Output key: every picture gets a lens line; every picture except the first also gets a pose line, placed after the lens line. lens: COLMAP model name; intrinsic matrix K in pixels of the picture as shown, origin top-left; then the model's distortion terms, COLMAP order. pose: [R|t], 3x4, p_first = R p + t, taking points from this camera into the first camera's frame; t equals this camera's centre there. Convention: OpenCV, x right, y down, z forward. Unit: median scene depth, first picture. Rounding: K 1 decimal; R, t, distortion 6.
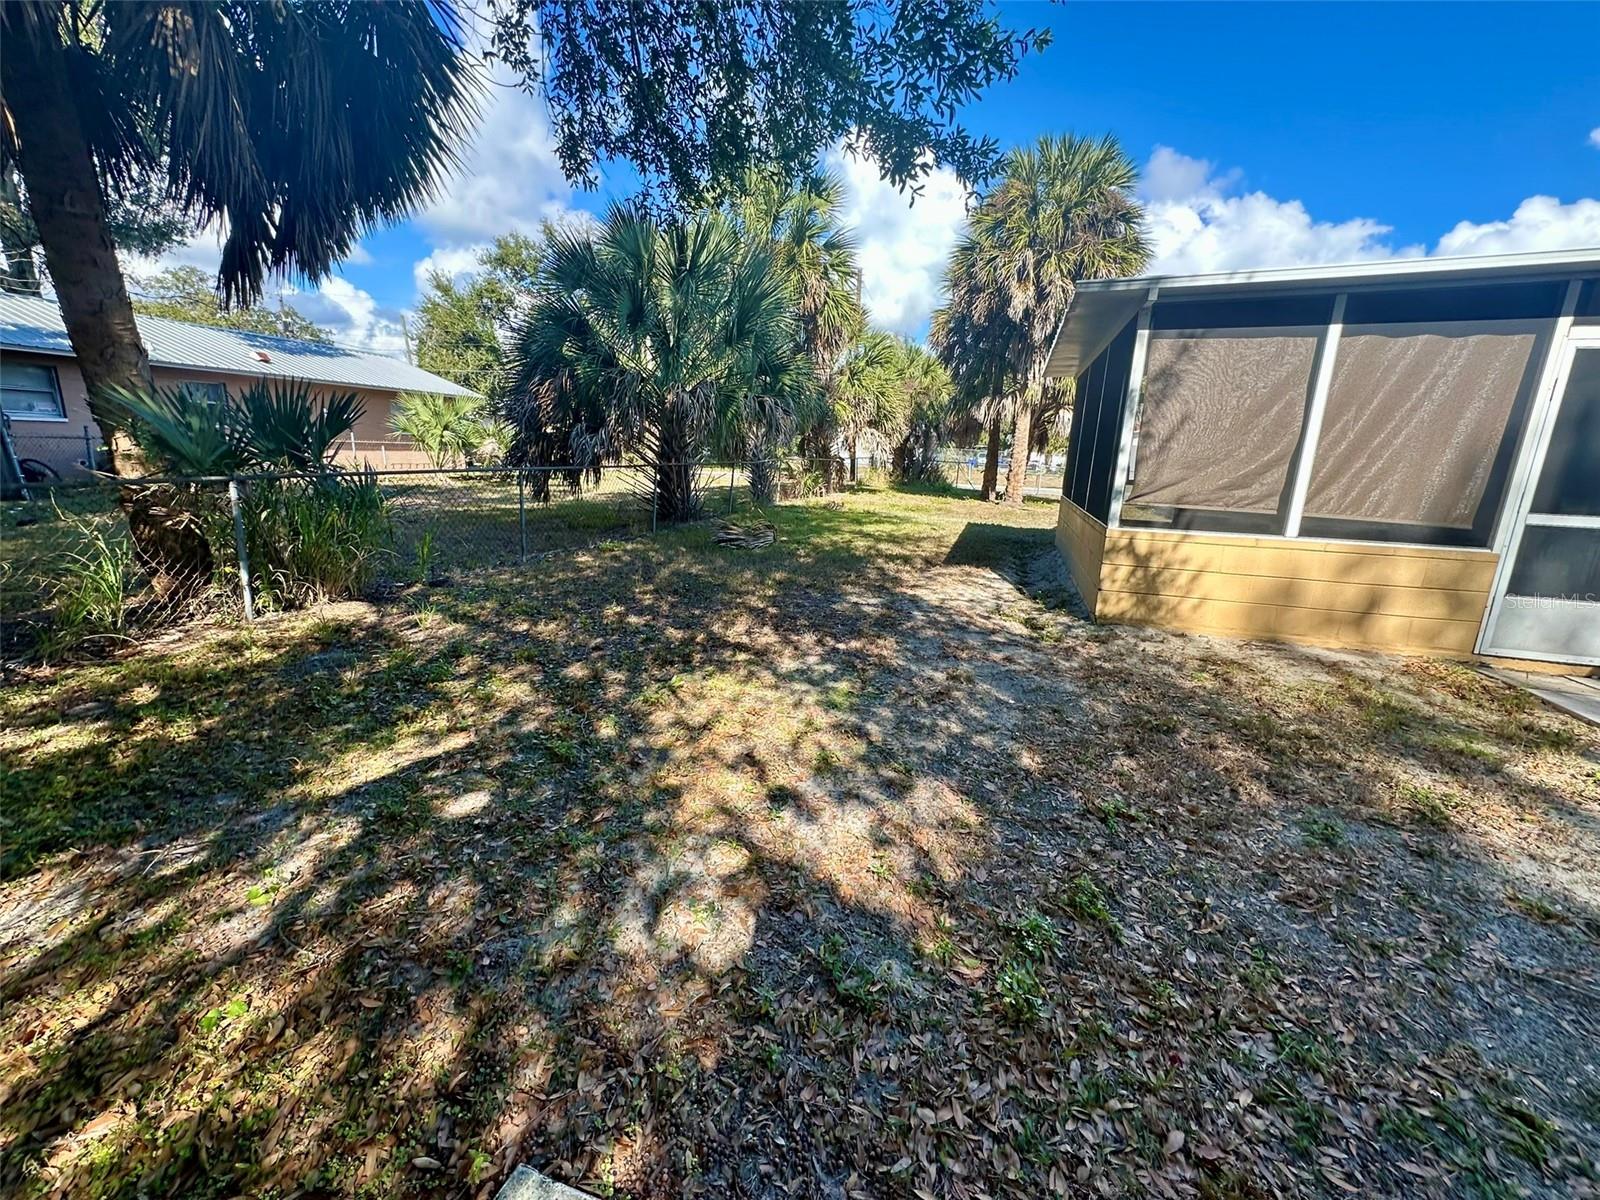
lens RADIAL K [[635.6, 0, 796.9], [0, 635.6, 596.9], [0, 0, 1]] dist [-0.001816, -0.000333]
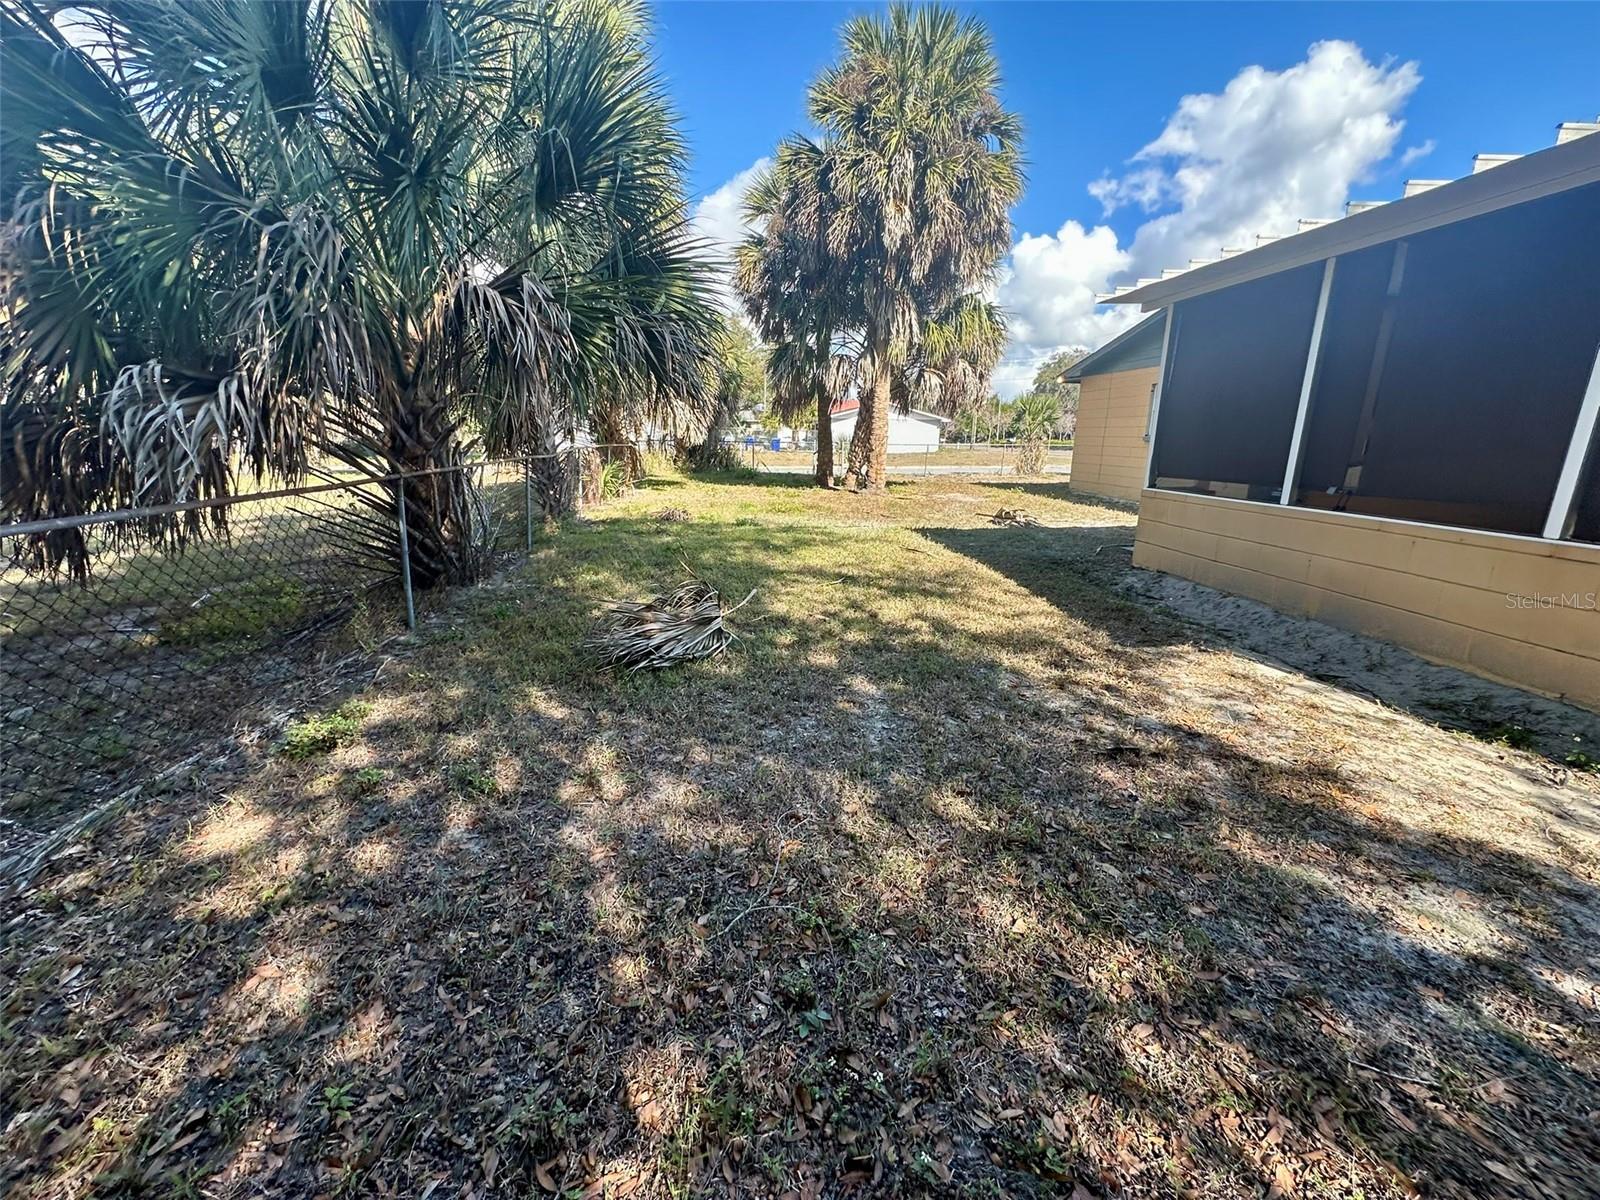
lens RADIAL K [[635.6, 0, 796.9], [0, 635.6, 596.9], [0, 0, 1]] dist [-0.001816, -0.000333]
pose [[0.906796, -0.133817, 0.399768, -0.087249], [0.120769, 0.990998, 0.057781, -0.066004], [-0.403902, -0.004116, 0.914793, 0.273199]]
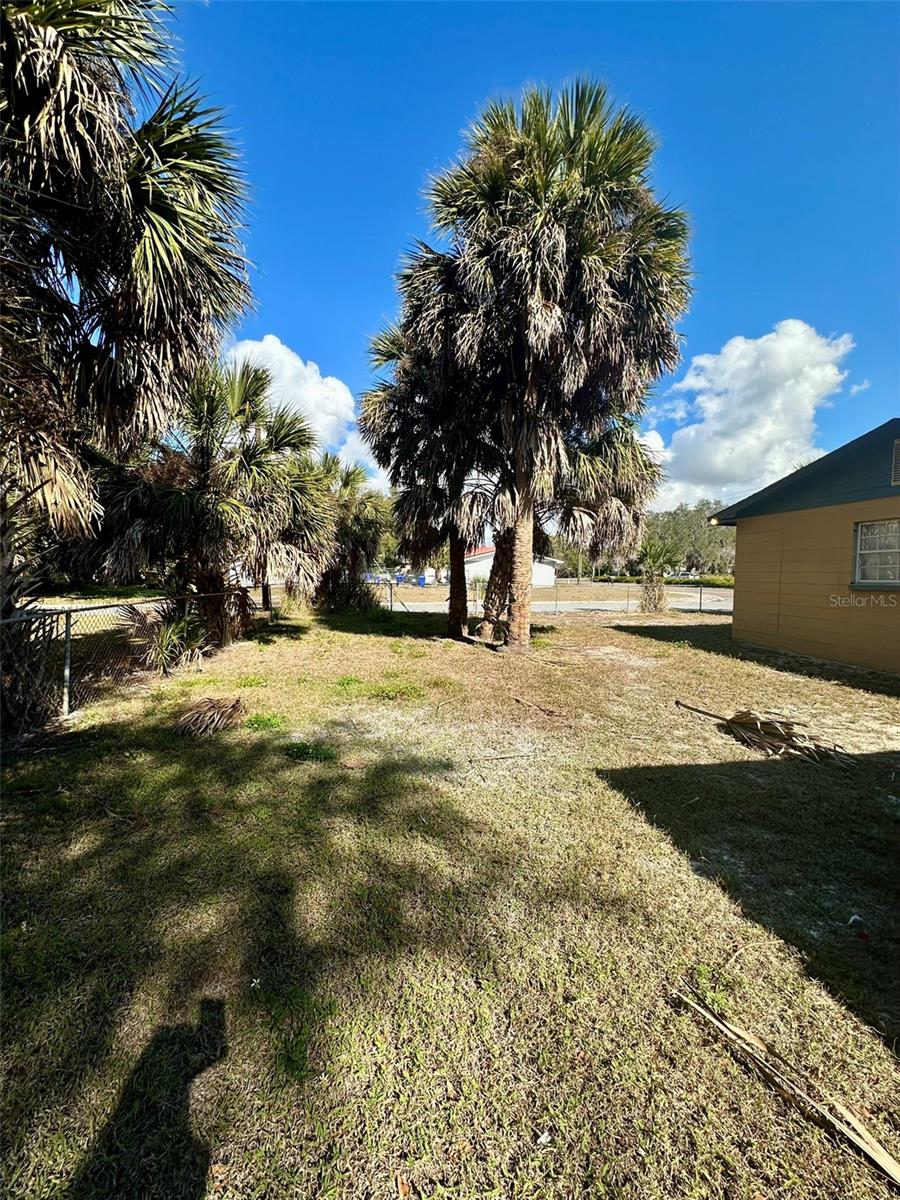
lens RADIAL K [[476.7, 0, 450.0], [0, 476.7, 600.0], [0, 0, 1]] dist [-0.001816, -0.000333]
pose [[0.899425, -0.059182, 0.433050, 0.055231], [0.126550, 0.983613, -0.128416, -0.130697], [-0.418354, 0.170303, 0.892175, 0.528611]]
